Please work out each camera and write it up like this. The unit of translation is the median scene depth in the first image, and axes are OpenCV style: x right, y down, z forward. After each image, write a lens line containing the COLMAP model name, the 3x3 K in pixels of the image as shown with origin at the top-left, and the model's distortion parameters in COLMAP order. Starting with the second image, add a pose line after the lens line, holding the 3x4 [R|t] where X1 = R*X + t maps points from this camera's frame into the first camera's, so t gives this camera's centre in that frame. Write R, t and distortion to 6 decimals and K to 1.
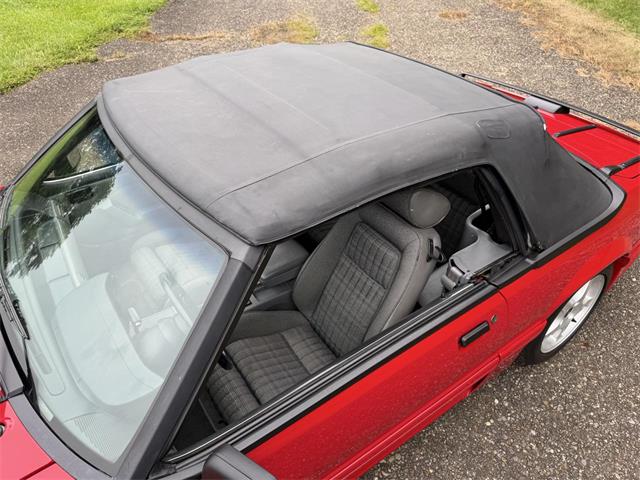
lens RADIAL K [[457.8, 0, 322.6], [0, 457.8, 241.0], [0, 0, 1]] dist [0.060030, -0.073784]
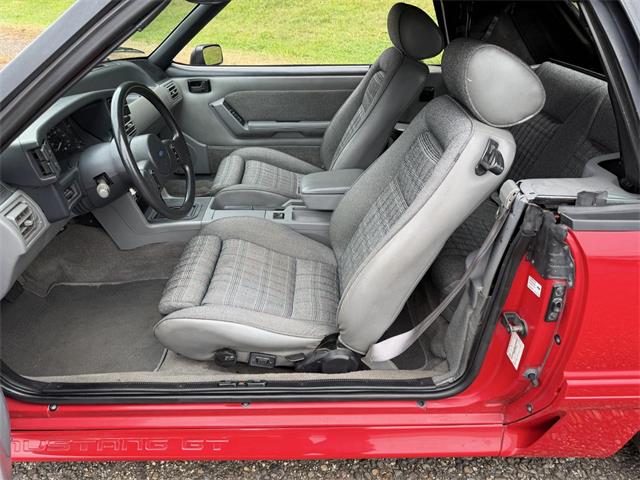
lens RADIAL K [[457.8, 0, 316.5], [0, 457.8, 242.4], [0, 0, 1]] dist [0.060030, -0.073784]
pose [[0.825830, 0.297190, -0.479253, 0.365732], [-0.362612, 0.930719, -0.047689, 0.233295], [0.431877, 0.213166, 0.876380, 0.367207]]
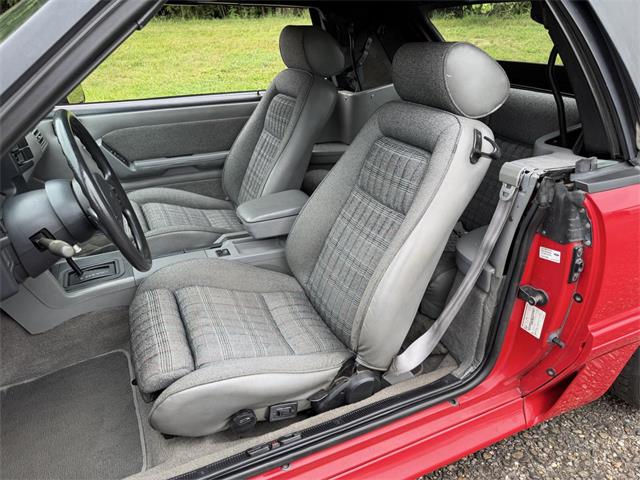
lens RADIAL K [[457.8, 0, 319.7], [0, 457.8, 242.1], [0, 0, 1]] dist [0.060030, -0.073784]
pose [[0.982662, 0.083954, -0.165310, 0.131356], [-0.118579, 0.969993, -0.212257, 0.308857], [0.142530, 0.228179, 0.963130, 0.356605]]
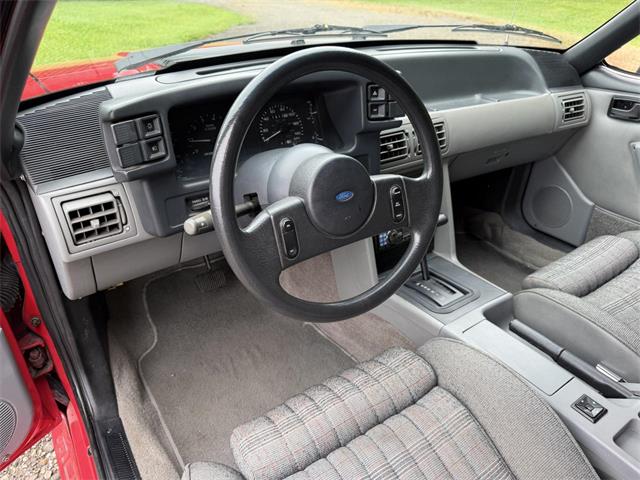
lens RADIAL K [[457.8, 0, 318.9], [0, 457.8, 242.1], [0, 0, 1]] dist [0.060030, -0.073784]
pose [[-0.014339, 0.506432, -0.862161, 0.109229], [-0.634255, 0.661973, 0.399390, 0.040836], [0.772991, 0.552557, 0.311715, 0.766095]]
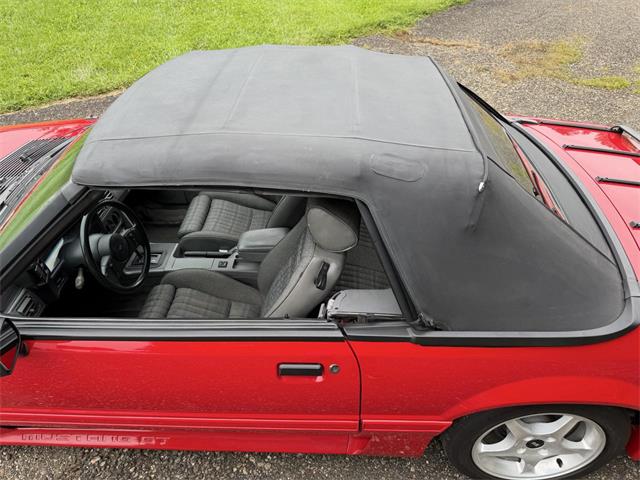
lens RADIAL K [[457.8, 0, 317.5], [0, 457.8, 240.3], [0, 0, 1]] dist [0.060030, -0.073784]
pose [[0.796135, 0.360377, -0.486105, 0.640337], [-0.366994, 0.926273, 0.085642, -0.118376], [0.481129, 0.110215, 0.869694, 0.164968]]
